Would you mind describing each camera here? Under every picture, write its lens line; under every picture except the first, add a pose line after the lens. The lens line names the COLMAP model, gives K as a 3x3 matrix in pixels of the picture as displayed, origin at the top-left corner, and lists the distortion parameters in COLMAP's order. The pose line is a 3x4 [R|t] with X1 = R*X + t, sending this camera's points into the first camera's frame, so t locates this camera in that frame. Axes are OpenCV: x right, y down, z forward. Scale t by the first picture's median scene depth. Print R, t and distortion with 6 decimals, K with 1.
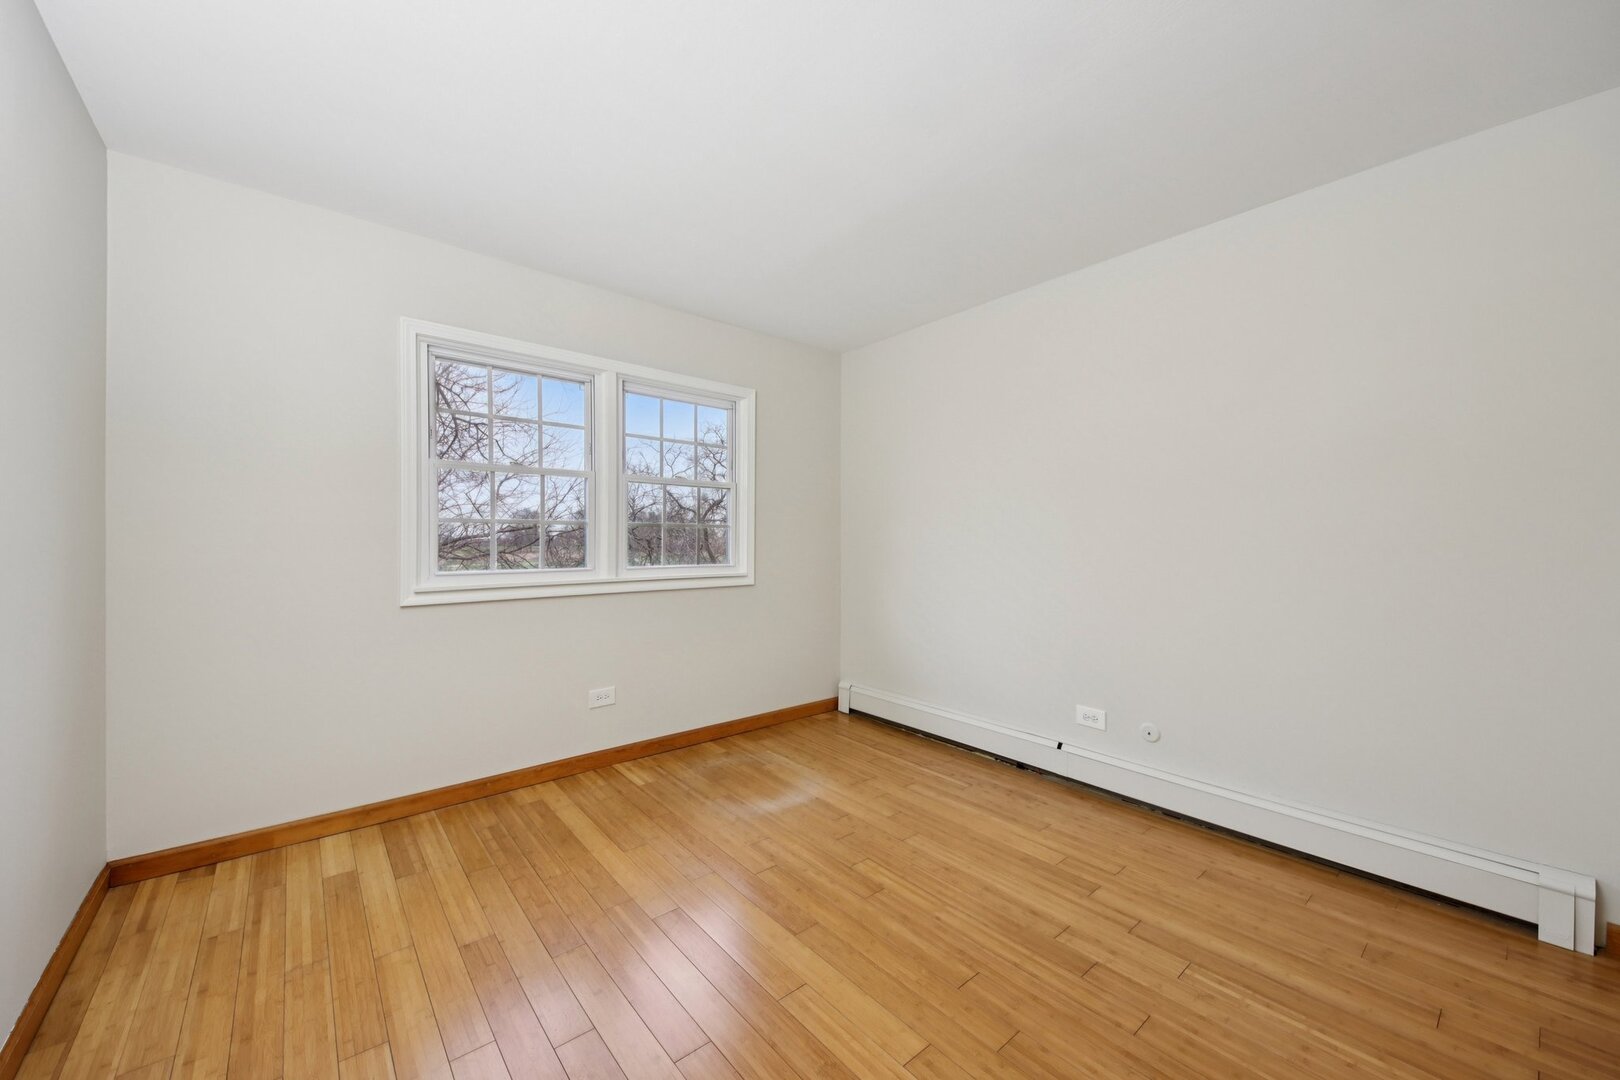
lens RADIAL K [[609.0, 0, 803.2], [0, 609.0, 545.5], [0, 0, 1]] dist [0.045758, -0.029241]
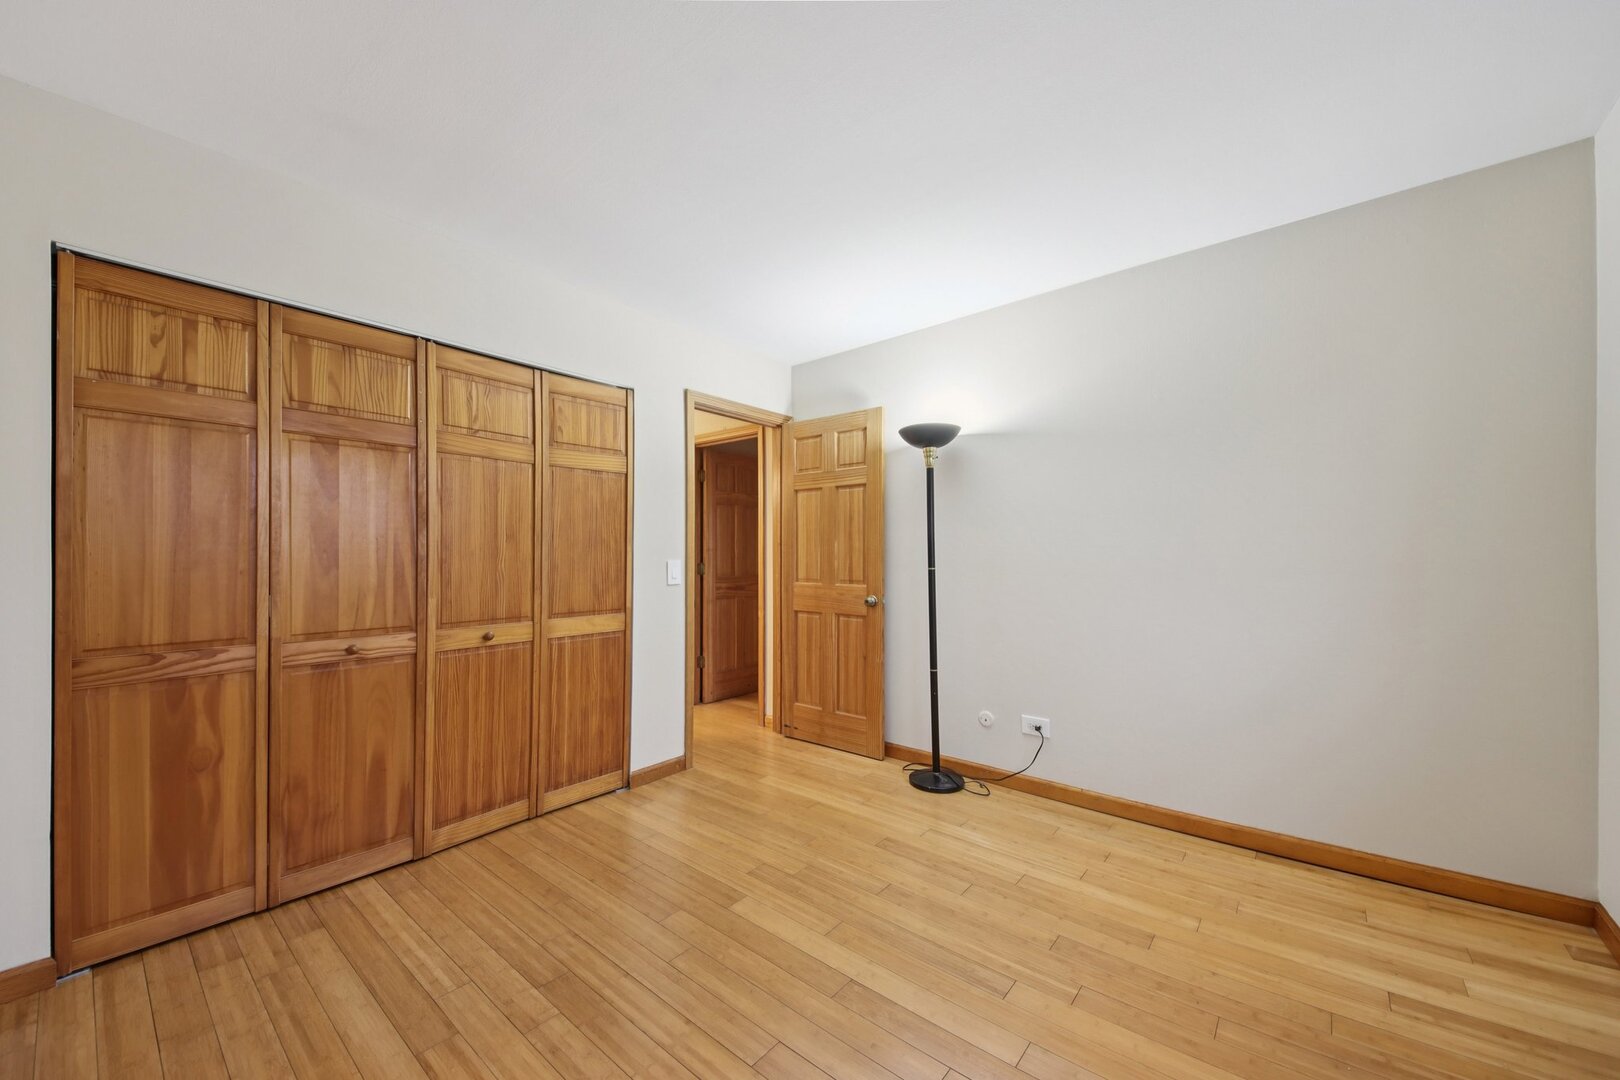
lens RADIAL K [[609.0, 0, 803.2], [0, 609.0, 545.5], [0, 0, 1]] dist [0.045758, -0.029241]
pose [[-0.984903, 0.000964, -0.173103, 0.213889], [0.003234, 0.999912, -0.012830, -0.007432], [0.173075, -0.013196, -0.984820, 1.872587]]
